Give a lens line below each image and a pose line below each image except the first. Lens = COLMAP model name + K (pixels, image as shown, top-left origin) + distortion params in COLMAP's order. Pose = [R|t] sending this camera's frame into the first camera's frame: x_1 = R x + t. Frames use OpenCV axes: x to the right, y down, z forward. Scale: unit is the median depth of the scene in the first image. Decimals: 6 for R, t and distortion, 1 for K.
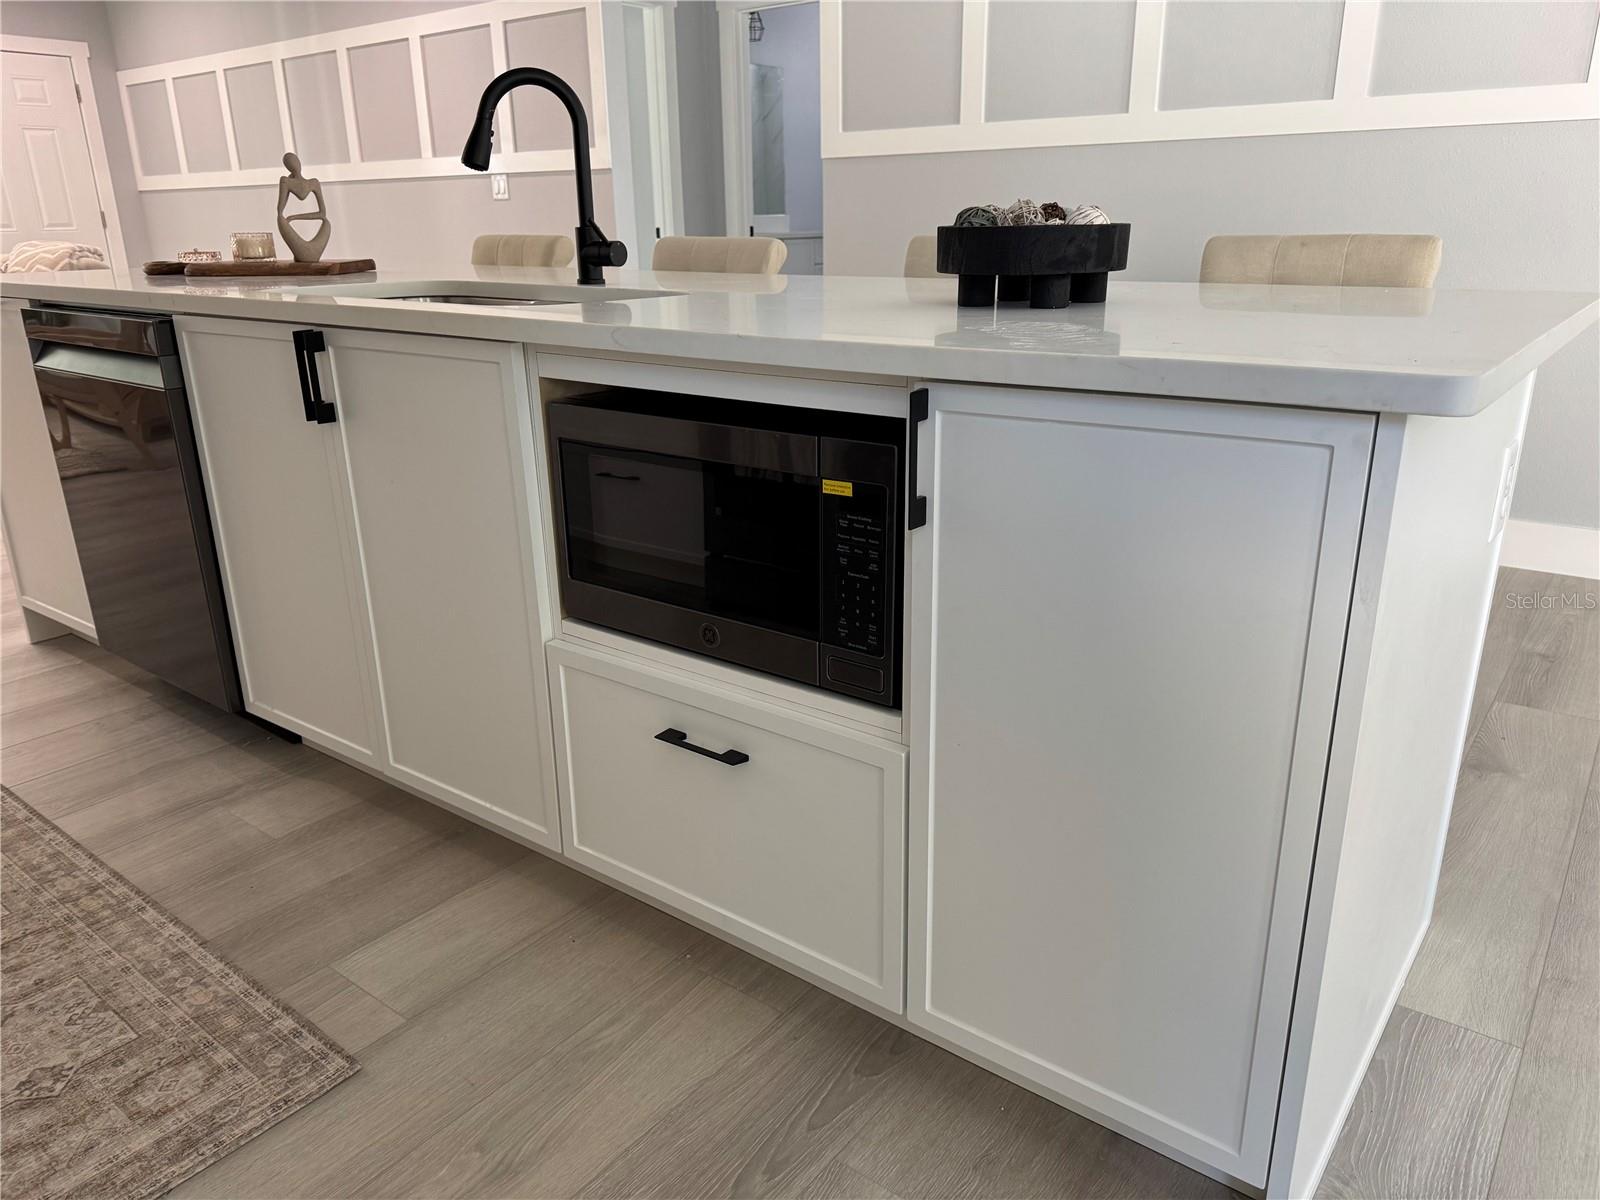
lens RADIAL K [[1132.4, 0, 800.0], [0, 1132.4, 600.0], [0, 0, 1]] dist [-0.004240, -0.002999]
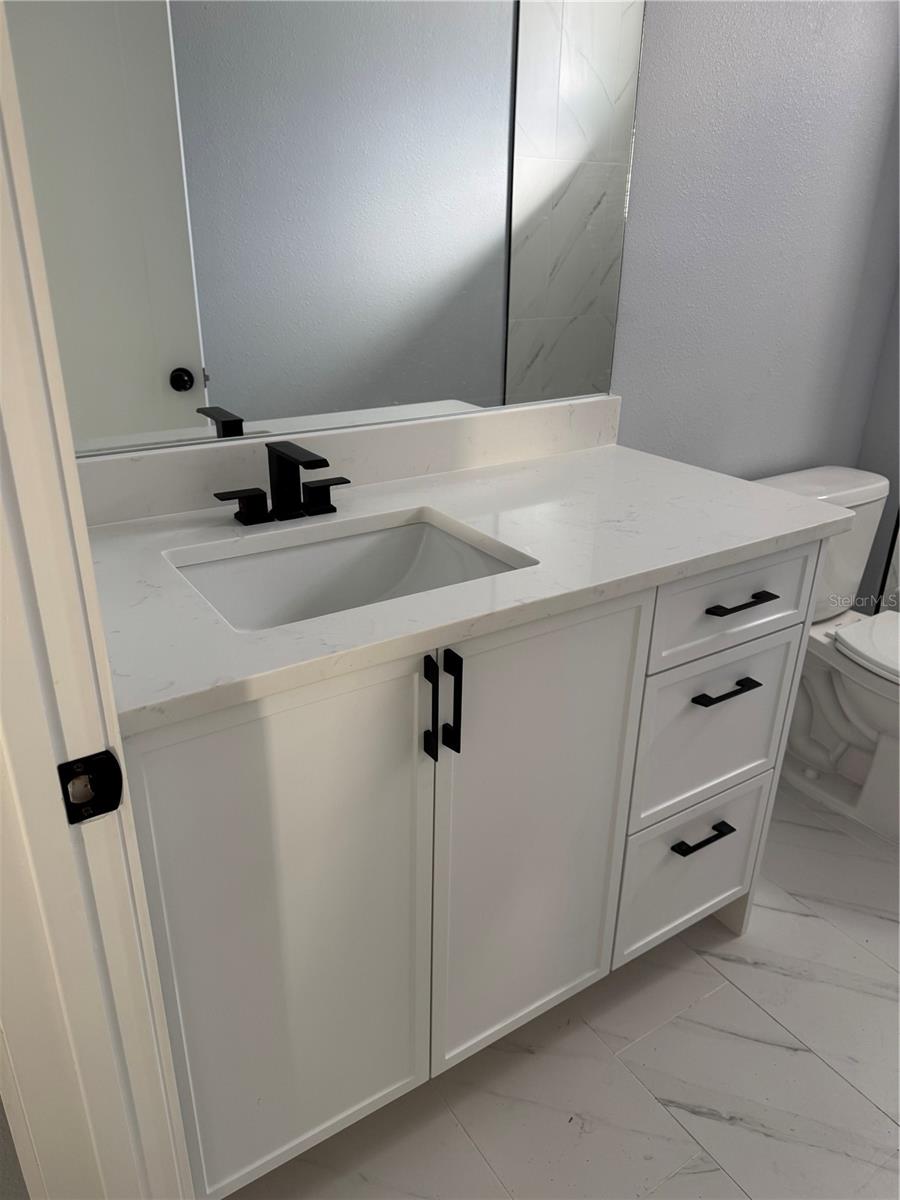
lens RADIAL K [[847.1, 0, 449.0], [0, 847.1, 603.9], [0, 0, 1]] dist [0.088194, -0.127023]
pose [[0.944877, 0.165283, -0.282645, 0.023195], [-0.139541, 0.984194, 0.109049, -0.354893], [0.296201, -0.063597, 0.953006, 0.891560]]
